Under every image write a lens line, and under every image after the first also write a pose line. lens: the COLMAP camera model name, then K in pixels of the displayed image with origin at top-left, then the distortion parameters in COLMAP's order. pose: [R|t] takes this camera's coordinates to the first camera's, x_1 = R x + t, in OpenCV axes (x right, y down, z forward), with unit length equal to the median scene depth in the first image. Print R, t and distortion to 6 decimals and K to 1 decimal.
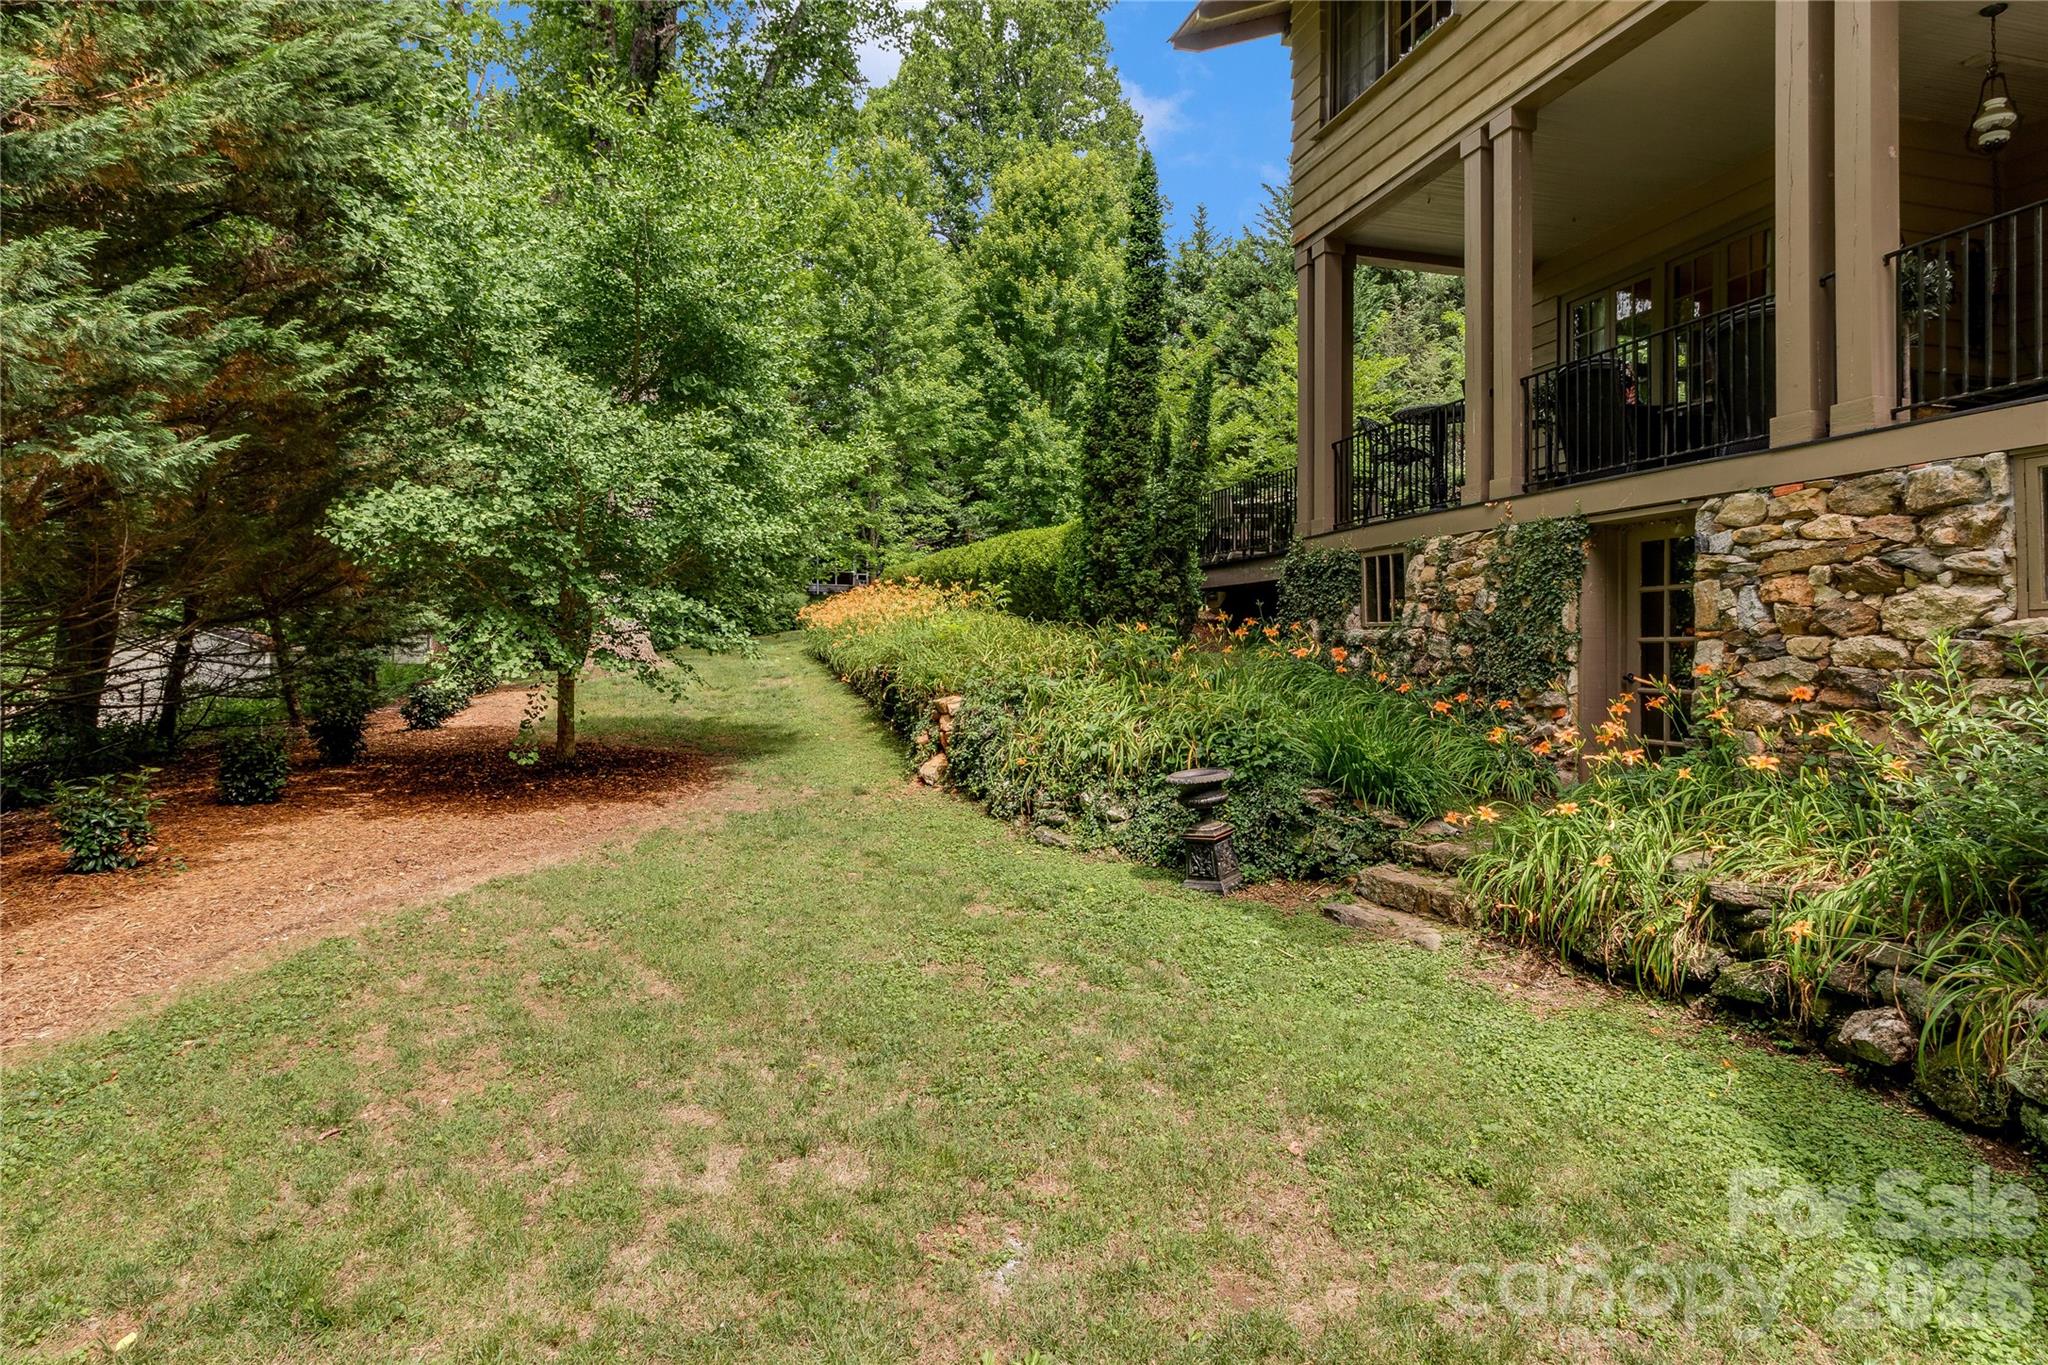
lens RADIAL K [[1203.8, 0, 1019.6], [0, 1203.8, 597.1], [0, 0, 1]] dist [0.009565, -0.000068]
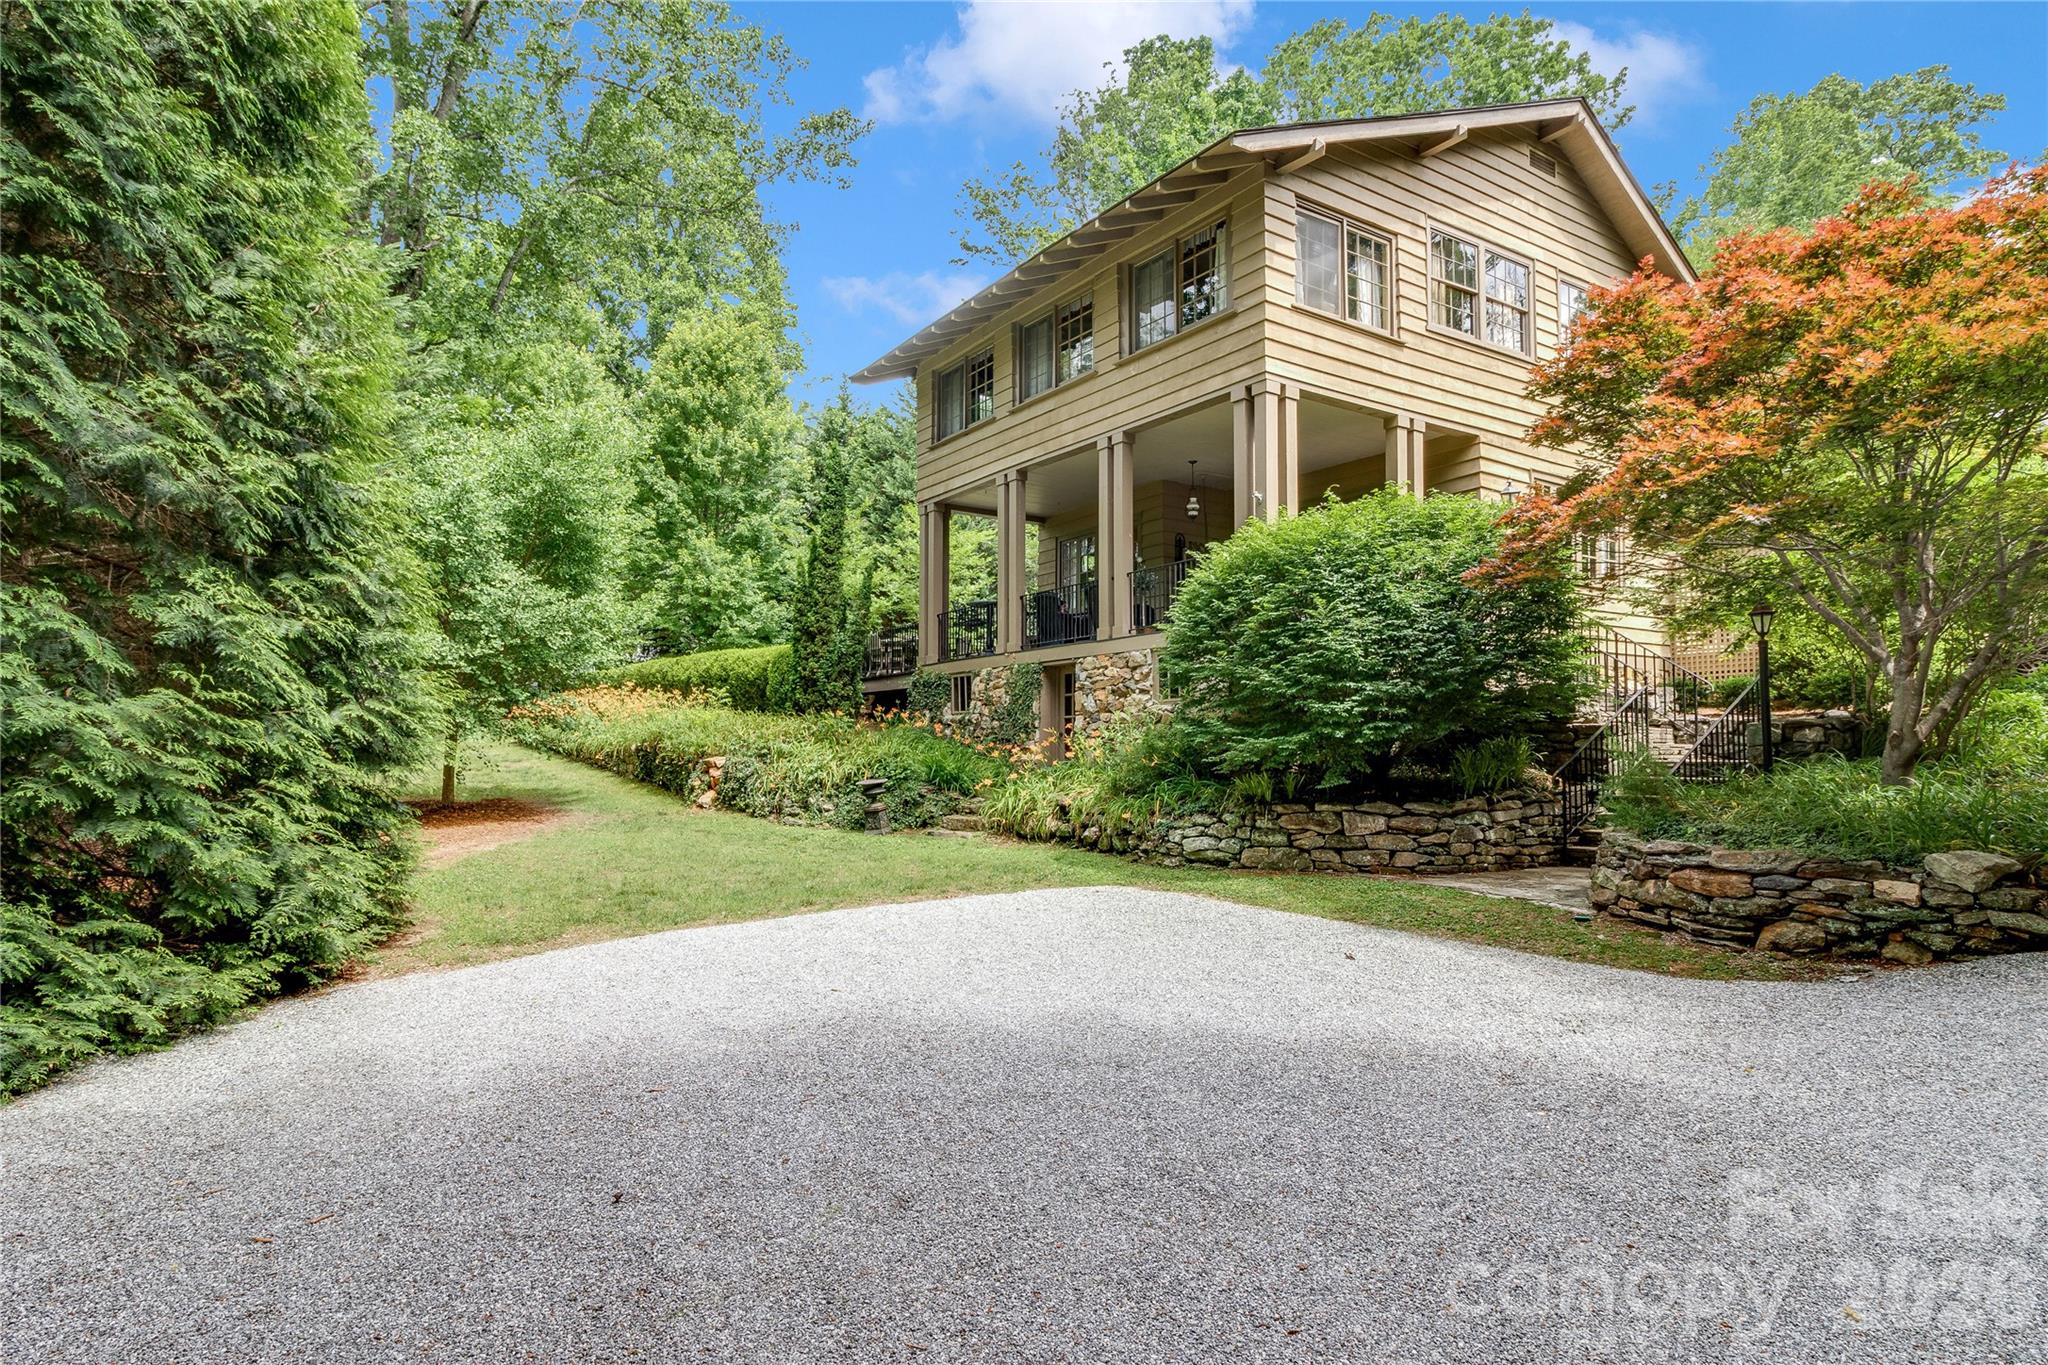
lens RADIAL K [[1125.5, 0, 1014.2], [0, 1125.5, 652.4], [0, 0, 1]] dist [0.013956, 0.000642]
pose [[0.952878, 0.016345, 0.302915, -0.156049], [-0.003435, 0.999065, -0.043105, 0.003714], [-0.303336, 0.040033, 0.952042, -0.703208]]
